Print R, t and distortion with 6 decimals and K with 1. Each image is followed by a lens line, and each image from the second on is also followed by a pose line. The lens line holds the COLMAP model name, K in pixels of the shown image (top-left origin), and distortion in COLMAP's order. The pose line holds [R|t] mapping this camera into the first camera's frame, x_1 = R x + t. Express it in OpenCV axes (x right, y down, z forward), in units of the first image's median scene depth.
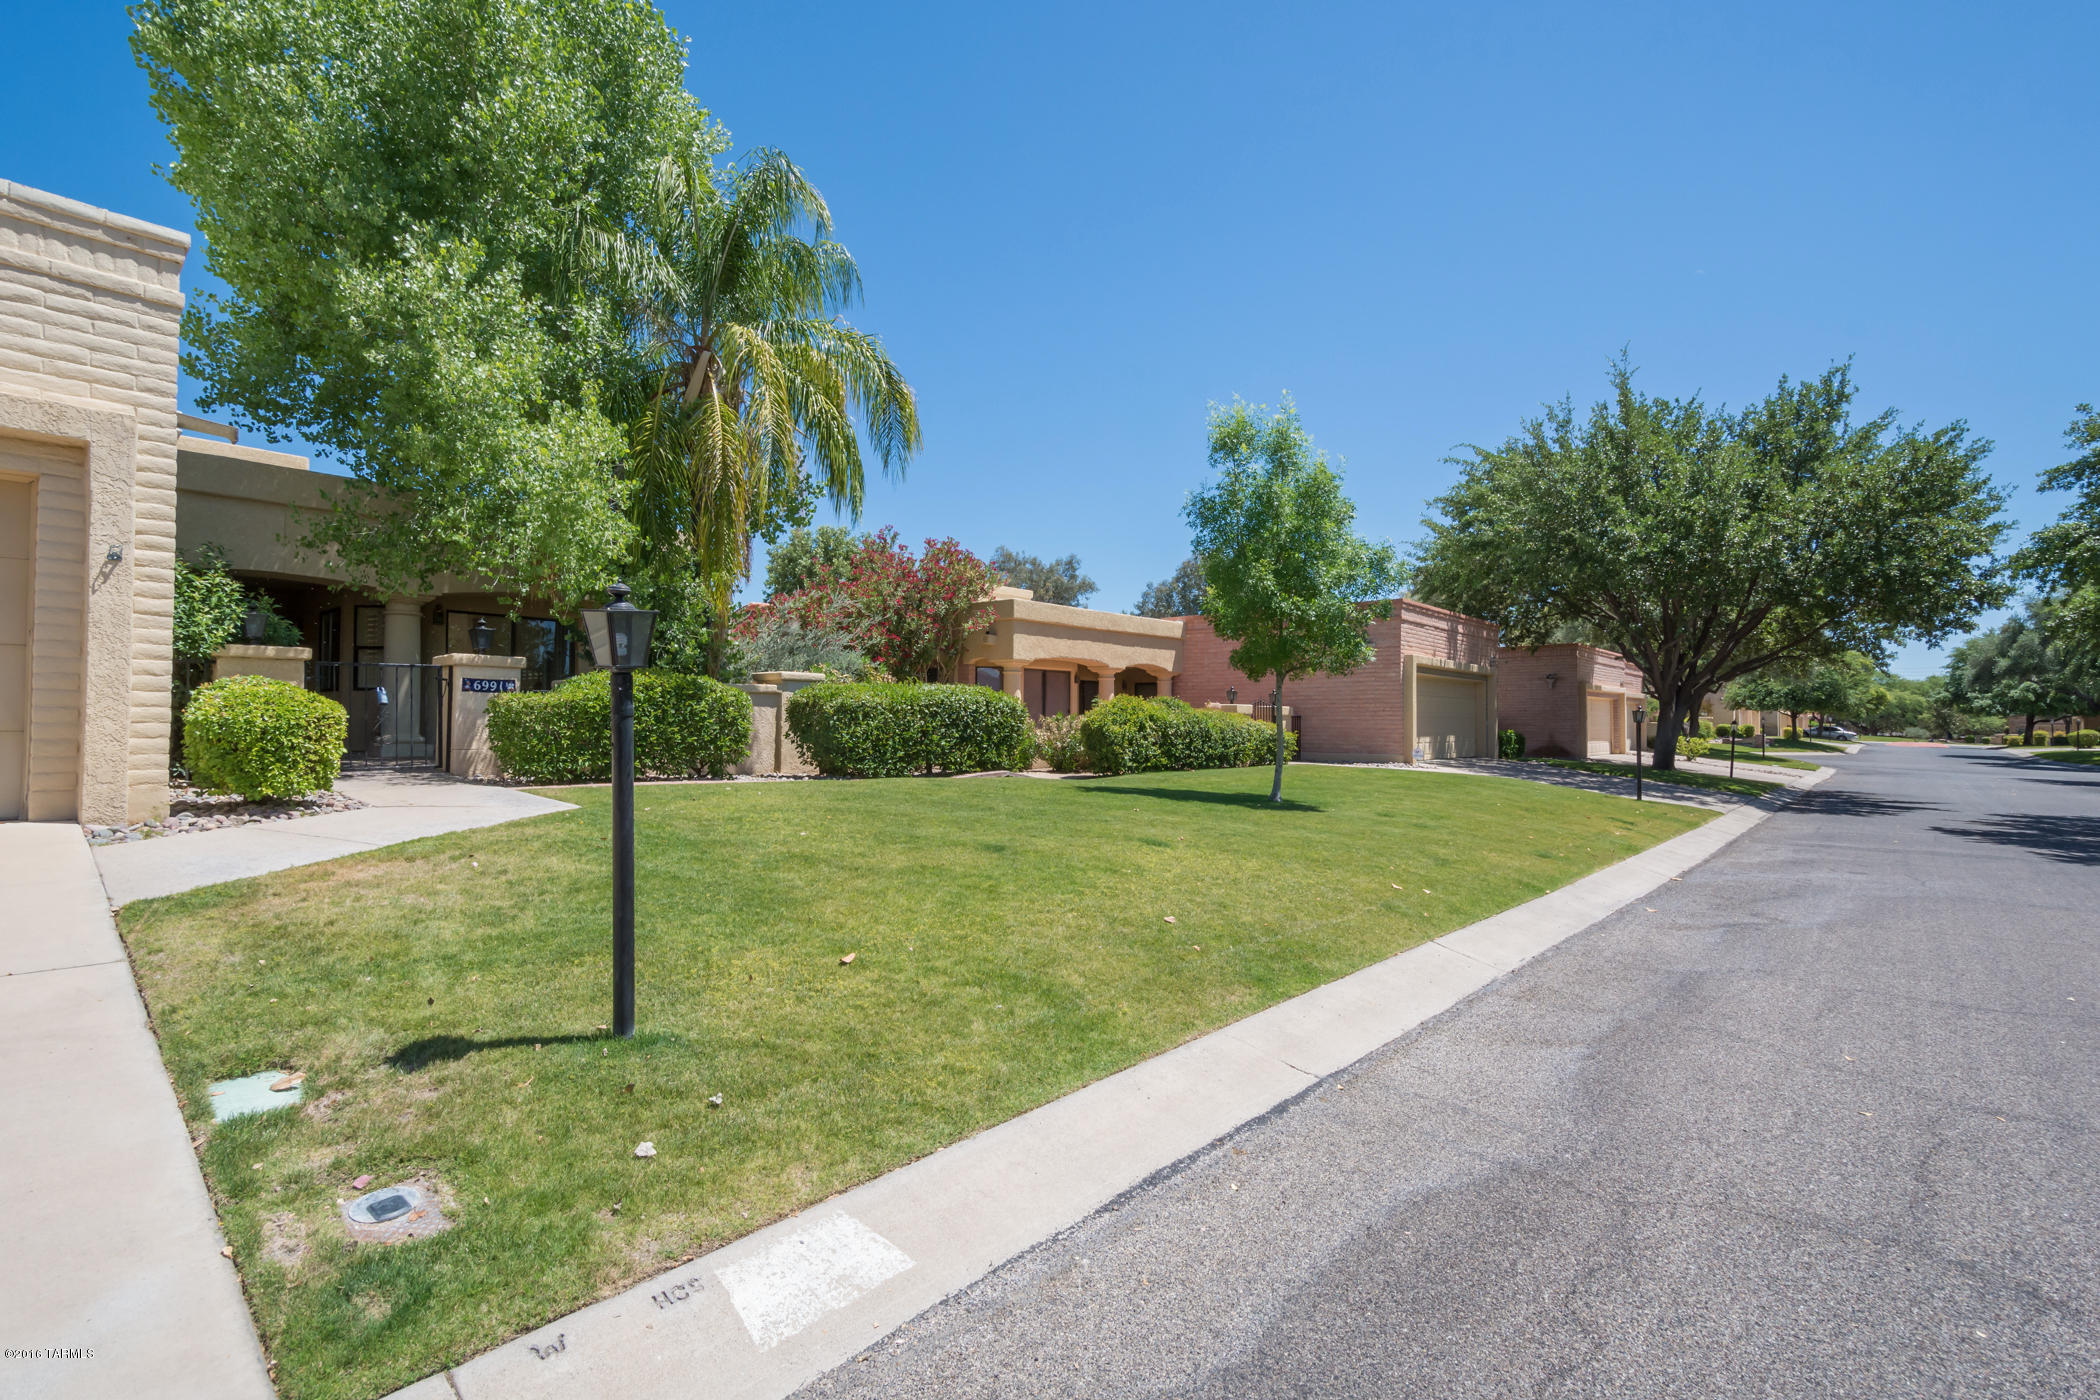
lens RADIAL K [[931.4, 0, 1064.0], [0, 931.4, 713.0], [0, 0, 1]] dist [-0.001416, -0.001504]
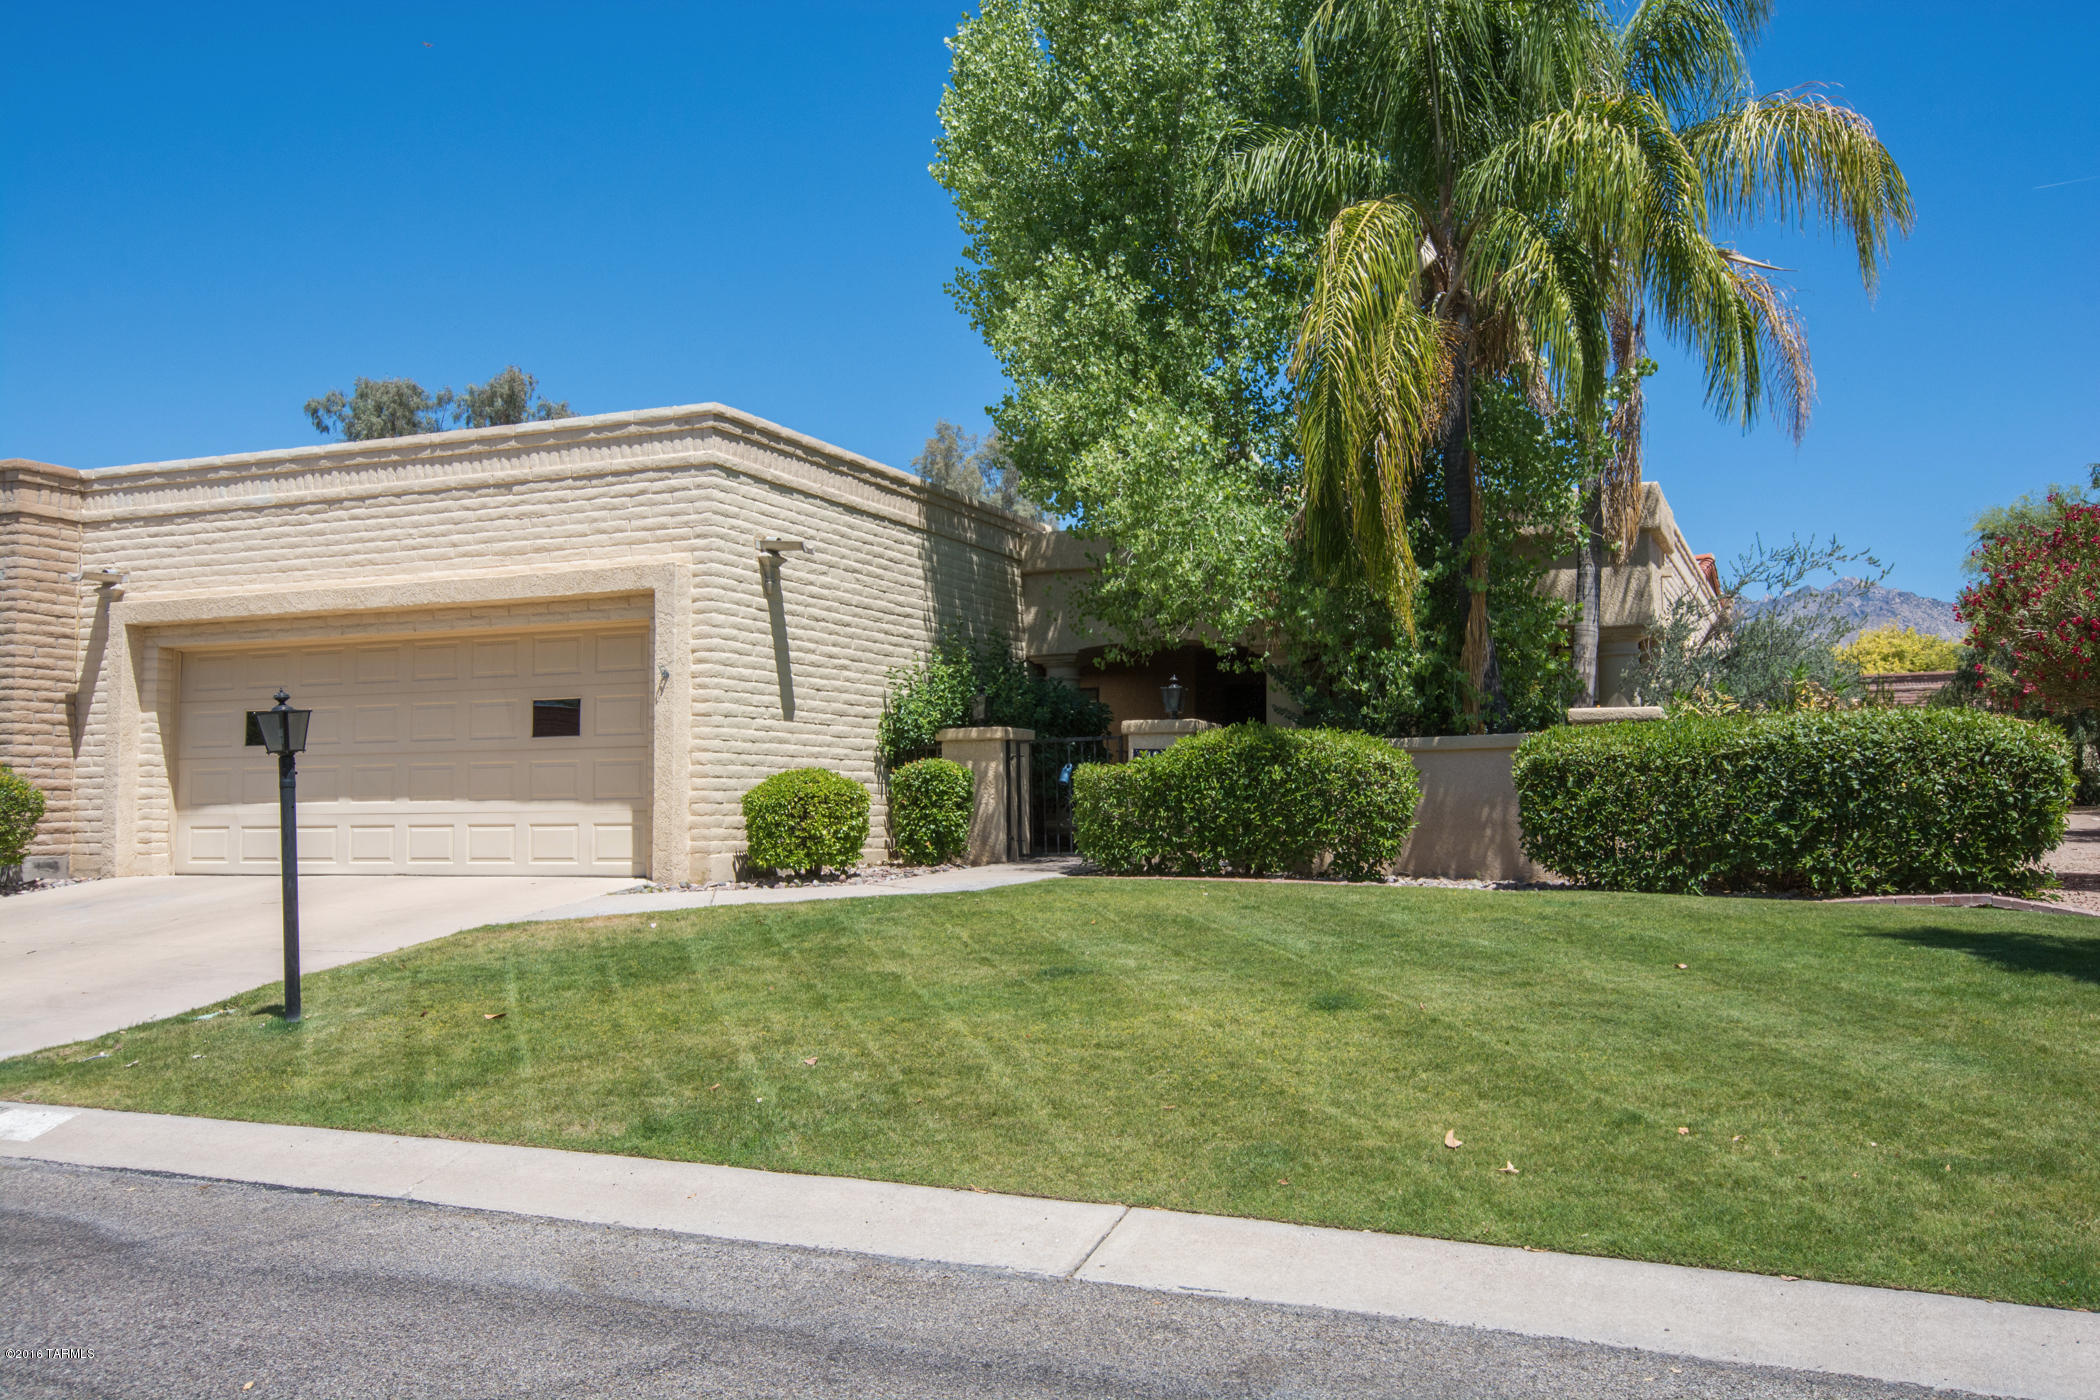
lens RADIAL K [[1692.6, 0, 1050.0], [0, 1692.6, 700.0], [0, 0, 1]] dist [0.012343, 0.005094]
pose [[0.338017, -0.070165, -0.938521, 0.906274], [0.021324, 0.997532, -0.066896, 0.023810], [0.940898, 0.002599, 0.338679, 0.473261]]
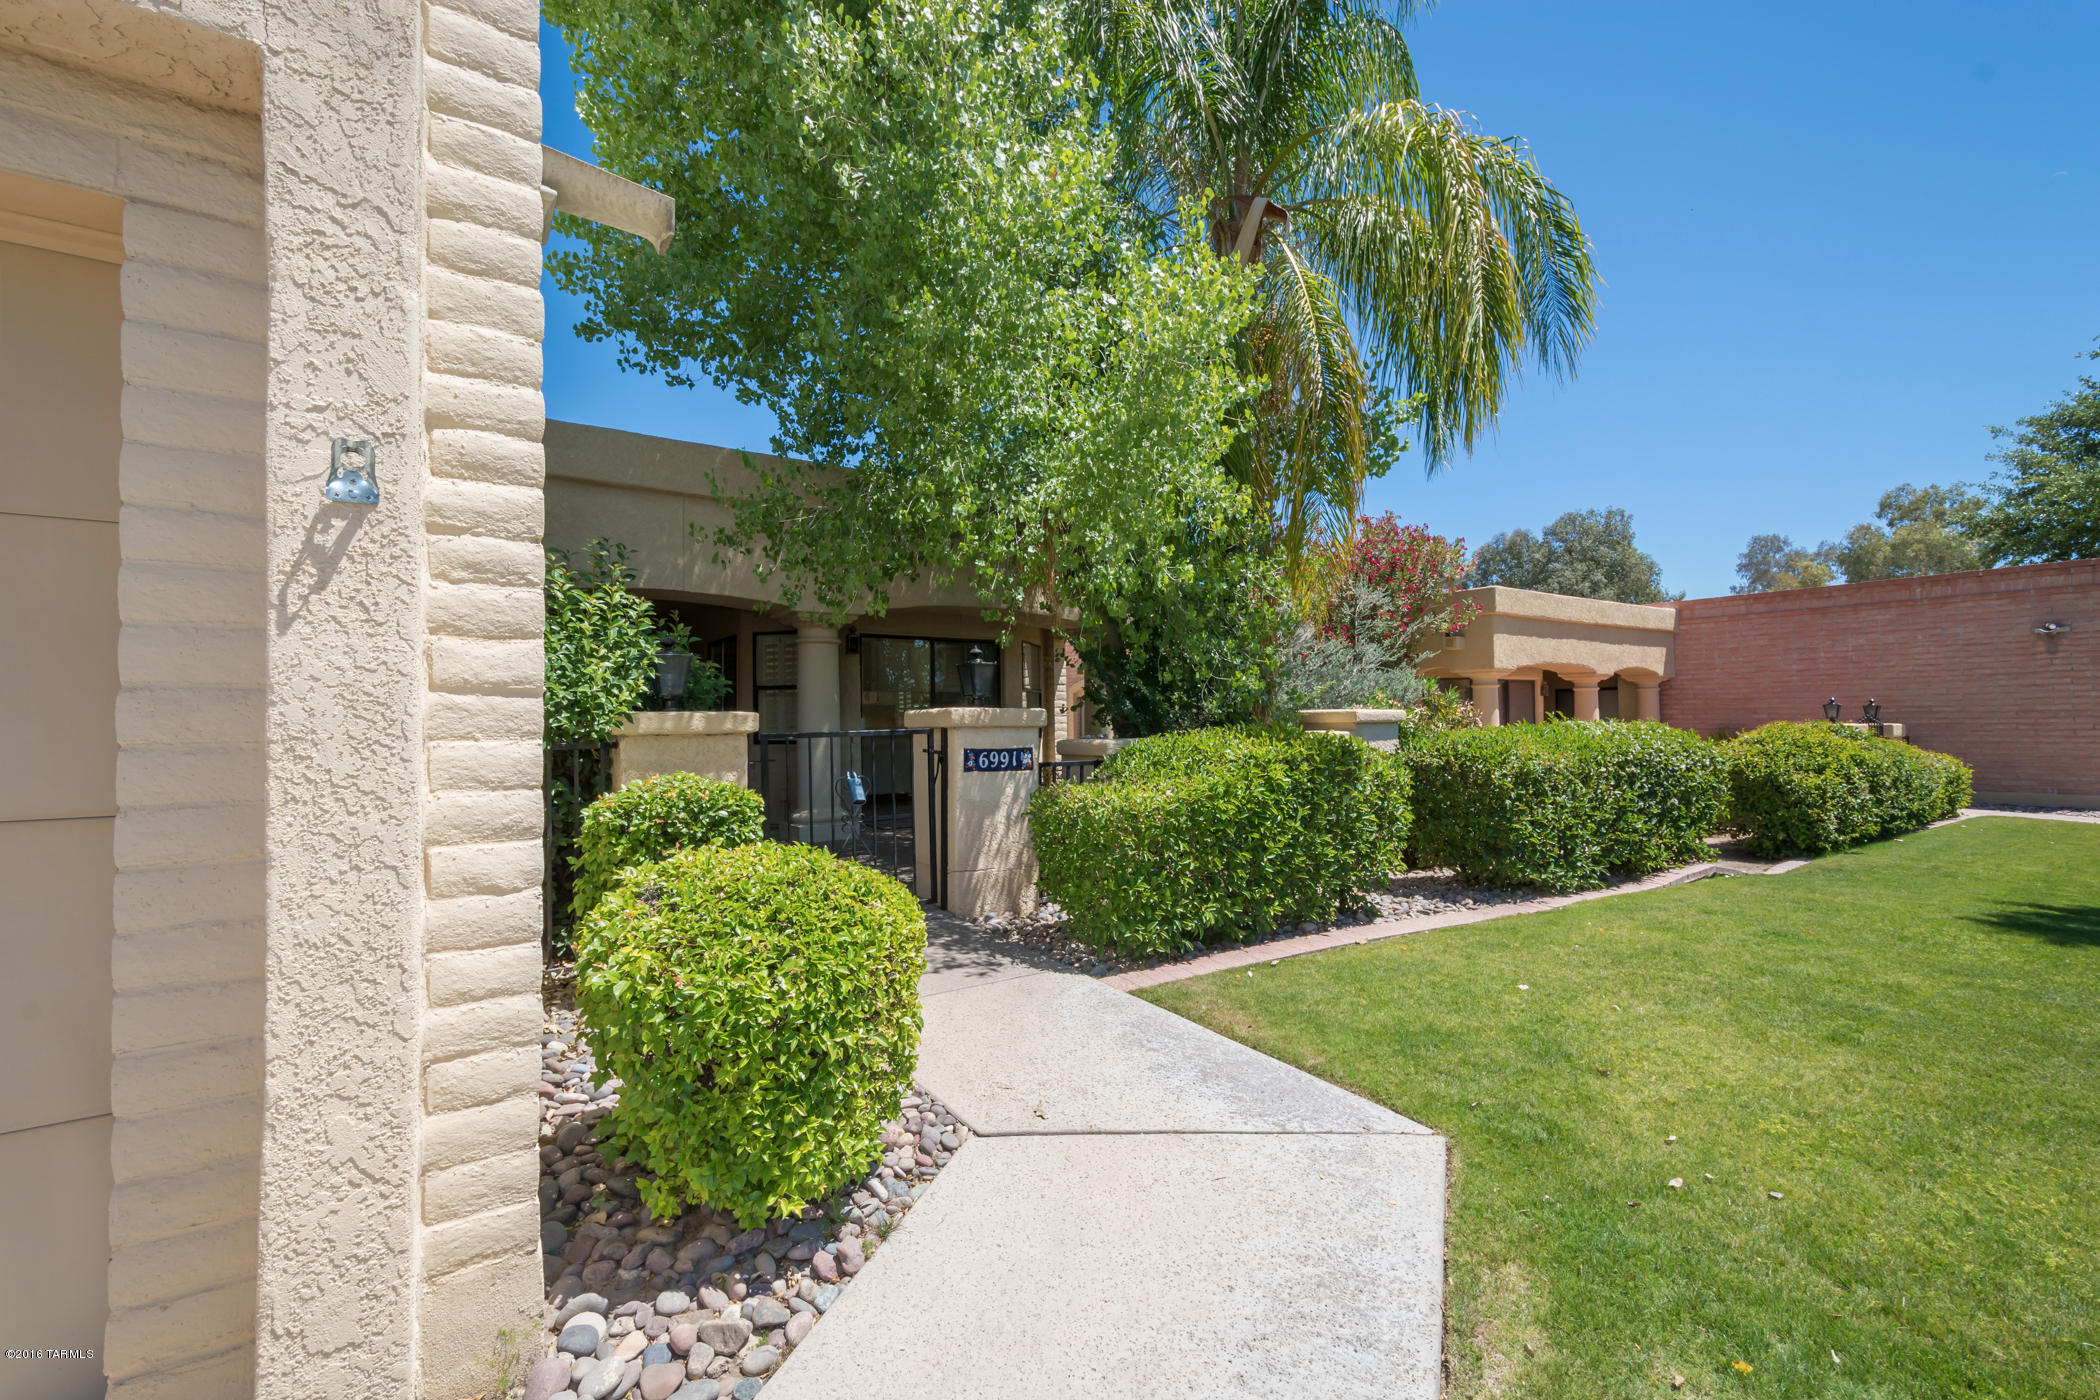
lens RADIAL K [[886.5, 0, 1048.7], [0, 886.5, 714.7], [0, 0, 1]] dist [0.003417, -0.000109]
pose [[0.966140, -0.017706, -0.257410, -0.512047], [0.018532, 0.999828, 0.000780, -0.066866], [0.257351, -0.005524, 0.966302, 0.538524]]
